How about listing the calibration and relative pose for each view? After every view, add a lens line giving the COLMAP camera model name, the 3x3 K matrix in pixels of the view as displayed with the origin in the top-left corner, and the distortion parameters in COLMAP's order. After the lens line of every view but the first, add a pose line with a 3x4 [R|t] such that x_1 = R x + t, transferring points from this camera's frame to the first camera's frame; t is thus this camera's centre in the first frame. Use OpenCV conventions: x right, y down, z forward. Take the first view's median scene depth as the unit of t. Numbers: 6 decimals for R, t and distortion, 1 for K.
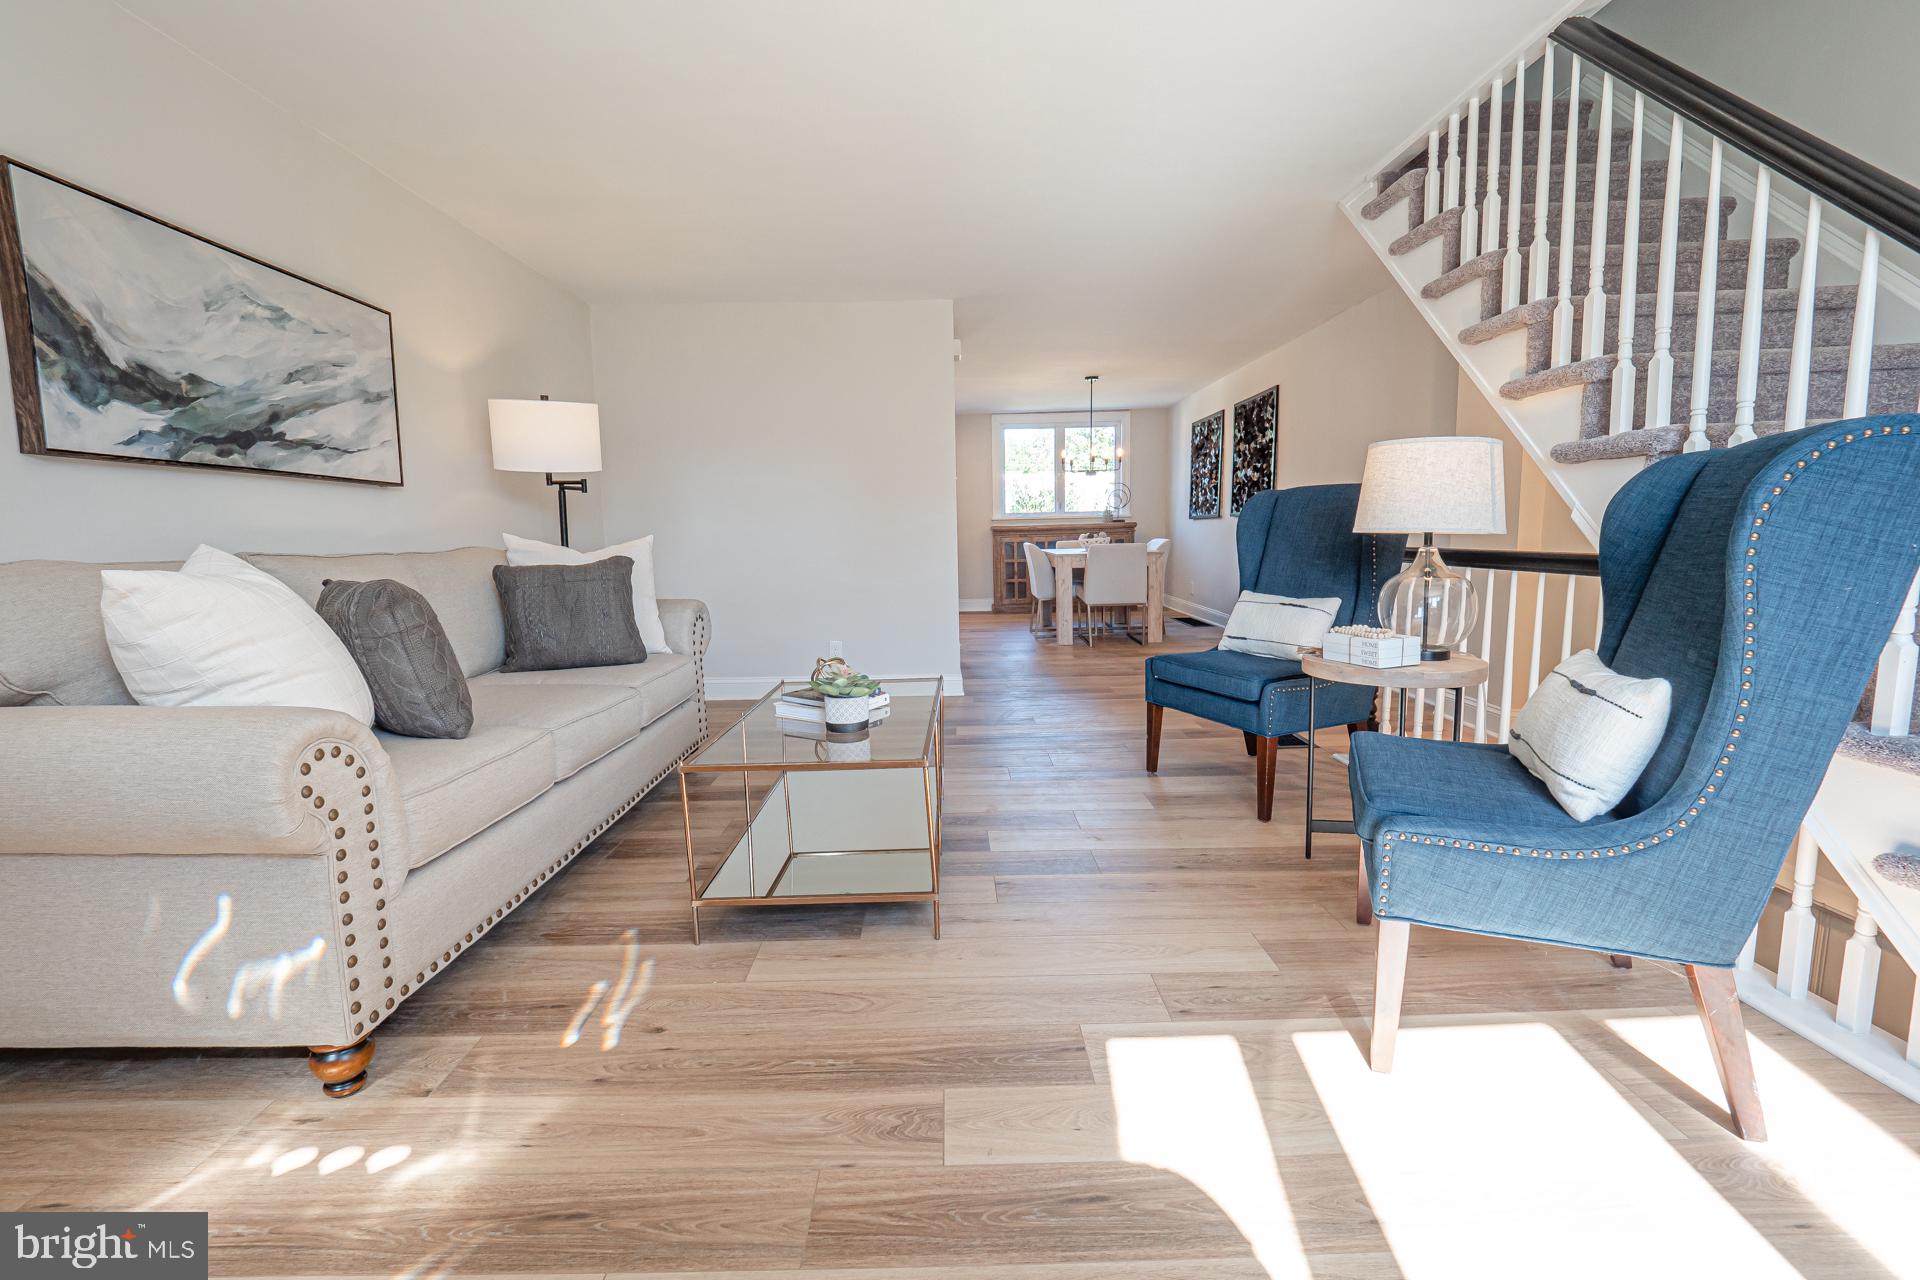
lens RADIAL K [[796.7, 0, 937.5], [0, 796.7, 628.1], [0, 0, 1]] dist [0.005815, -0.011116]
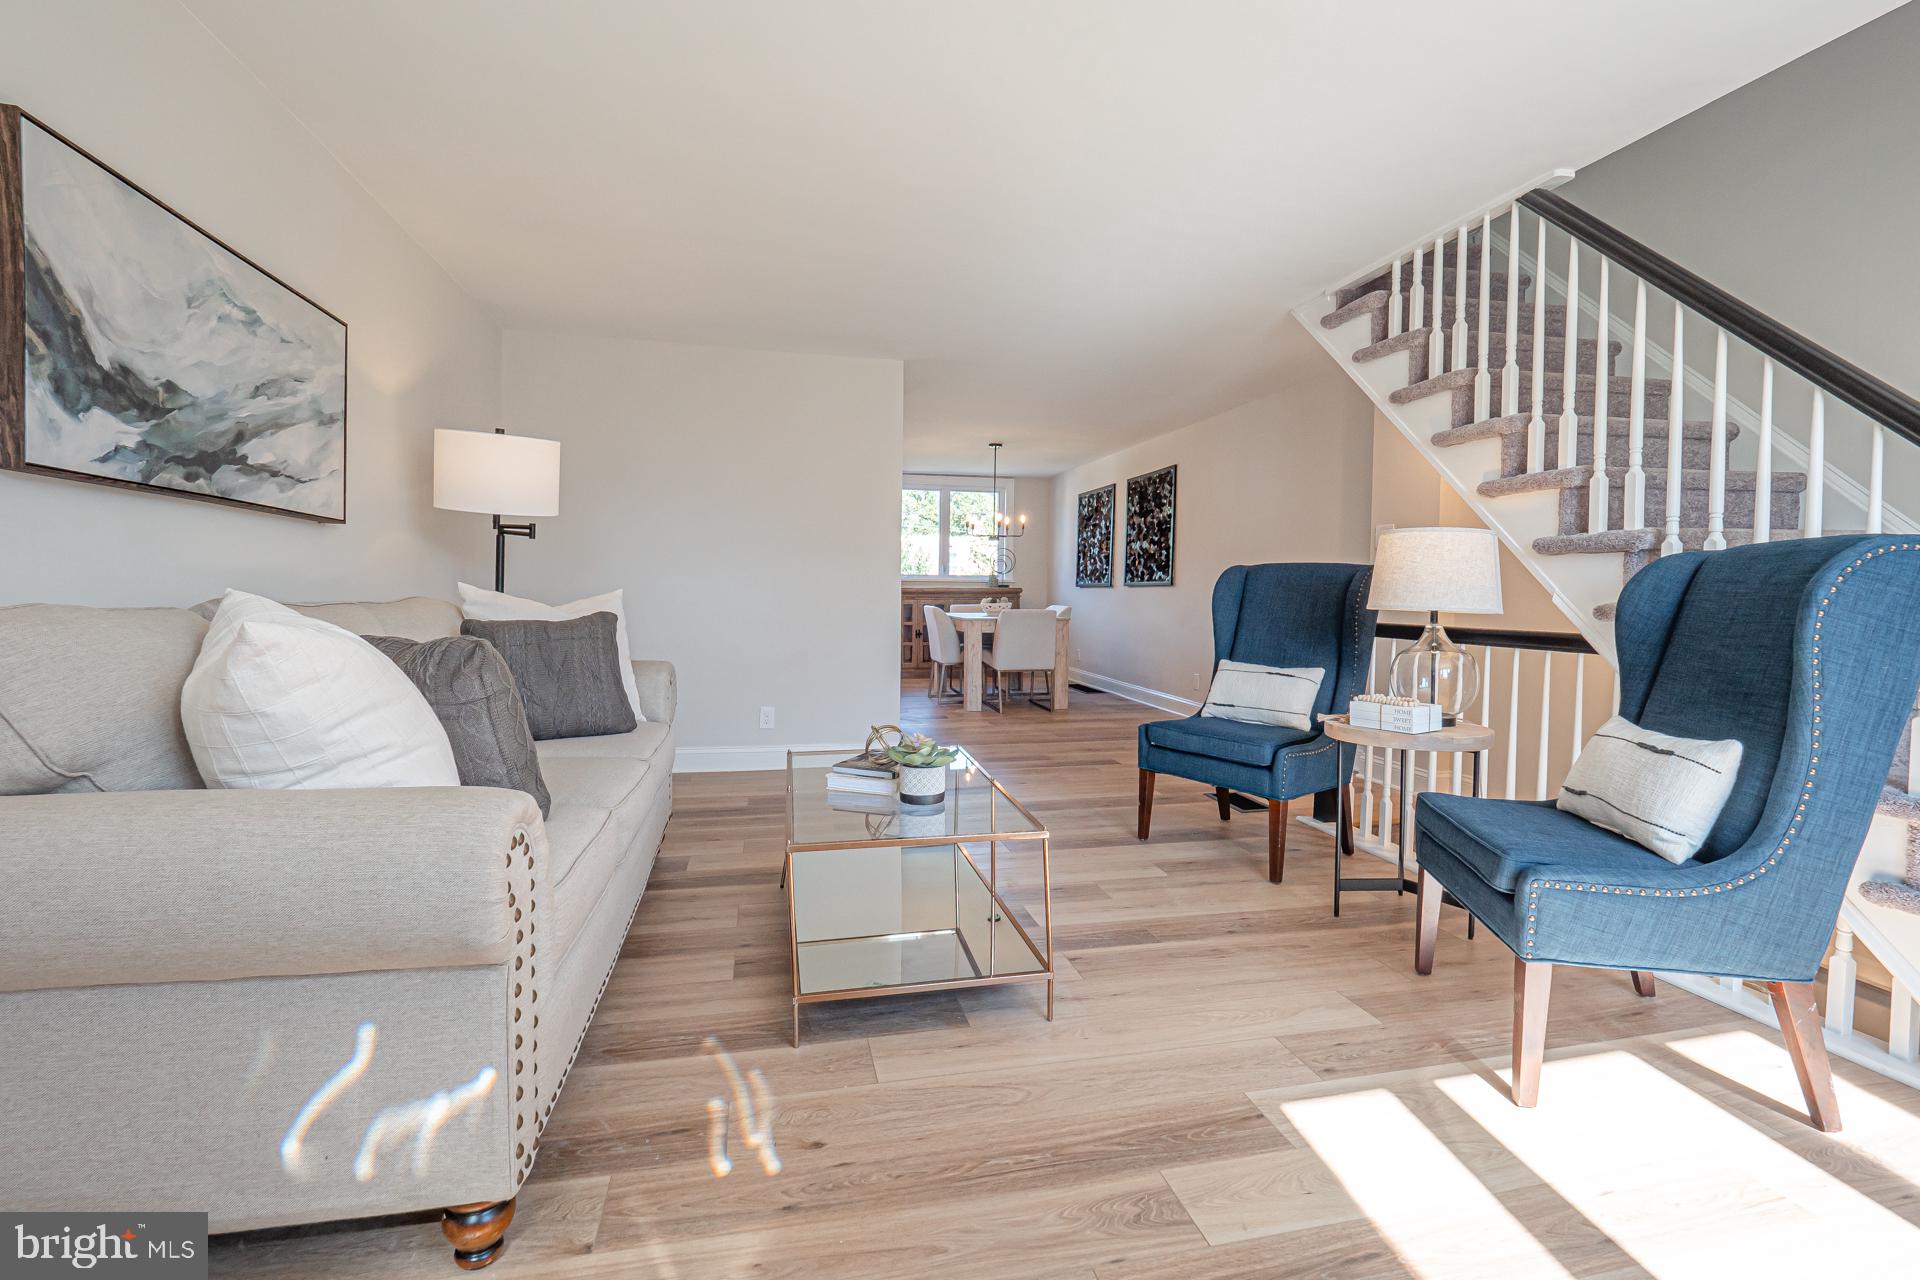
lens RADIAL K [[831.2, 0, 984.5], [0, 831.2, 626.7], [0, 0, 1]] dist [0.015727, -0.016714]
pose [[0.976390, 0.021642, 0.214928, -0.309709], [-0.004211, 0.996687, -0.081229, -0.000461], [-0.215974, 0.078406, 0.973246, 0.001680]]
